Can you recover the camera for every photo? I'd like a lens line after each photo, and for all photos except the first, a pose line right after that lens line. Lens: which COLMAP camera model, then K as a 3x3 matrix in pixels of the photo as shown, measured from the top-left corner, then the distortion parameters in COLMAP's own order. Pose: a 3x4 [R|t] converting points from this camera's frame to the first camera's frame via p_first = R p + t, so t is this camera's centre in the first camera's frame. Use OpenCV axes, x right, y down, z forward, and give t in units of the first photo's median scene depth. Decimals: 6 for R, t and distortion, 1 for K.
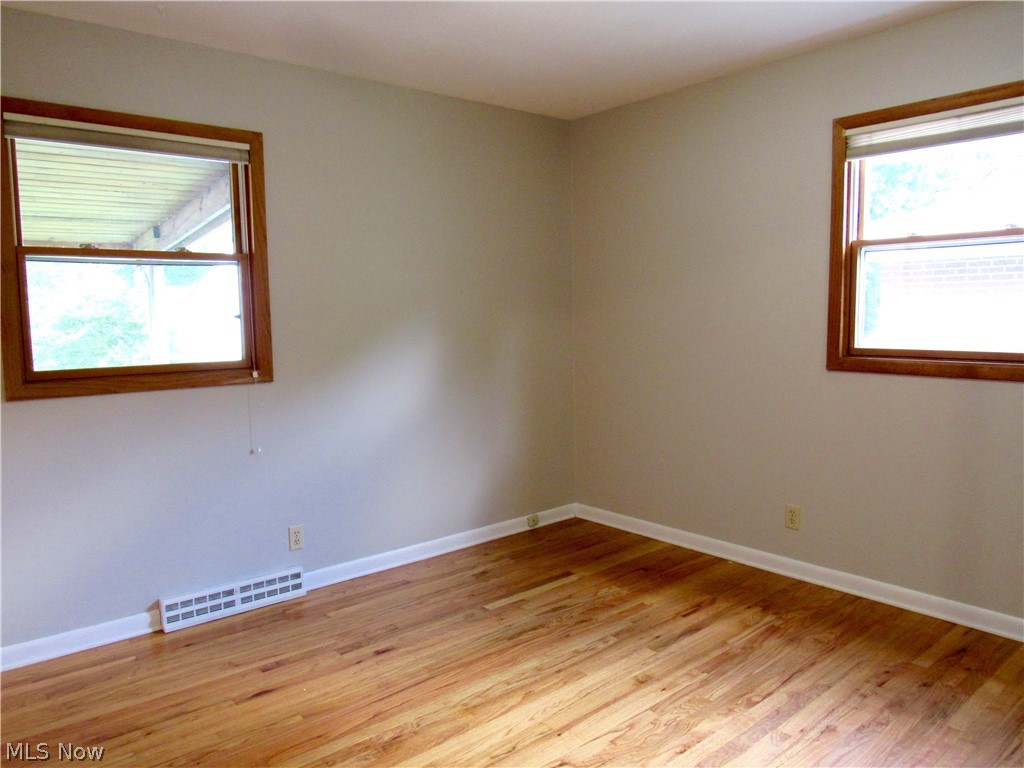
lens RADIAL K [[767.2, 0, 521.0], [0, 767.2, 384.2], [0, 0, 1]] dist [-0.018179, -0.007315]
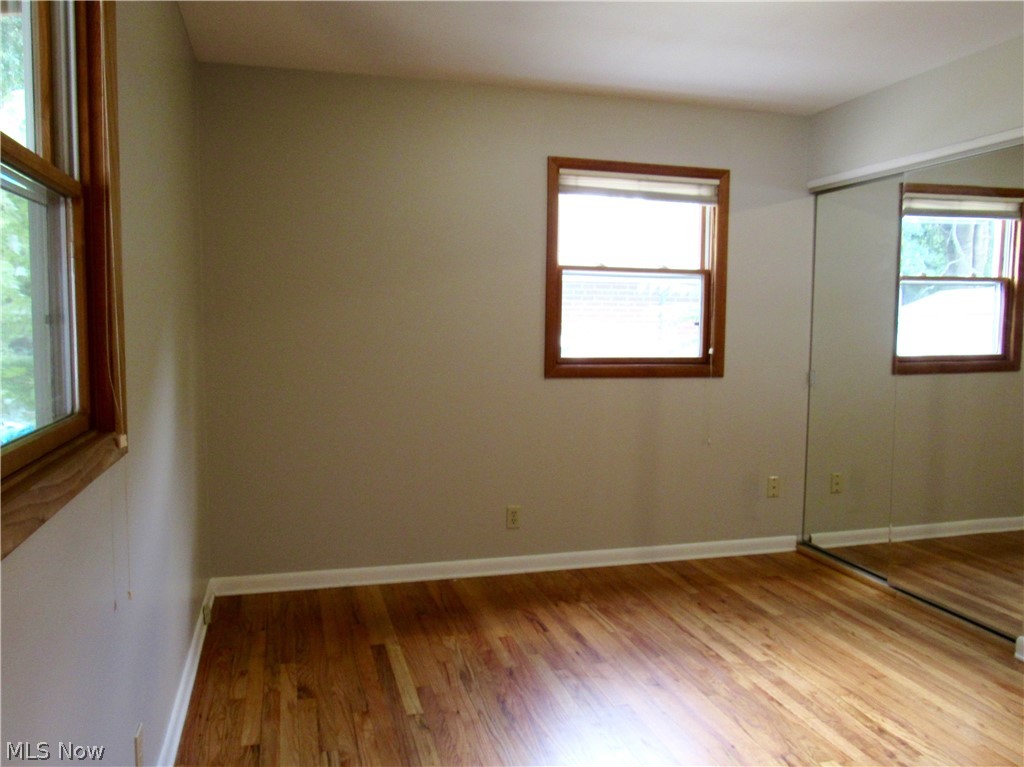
lens RADIAL K [[801.3, 0, 510.3], [0, 801.3, 383.3], [0, 0, 1]] dist [-0.041627, 0.005125]
pose [[0.405663, -0.053724, 0.912442, -0.714330], [0.071532, 0.997075, 0.026904, -0.047269], [-0.911219, 0.054355, 0.408320, 0.586881]]
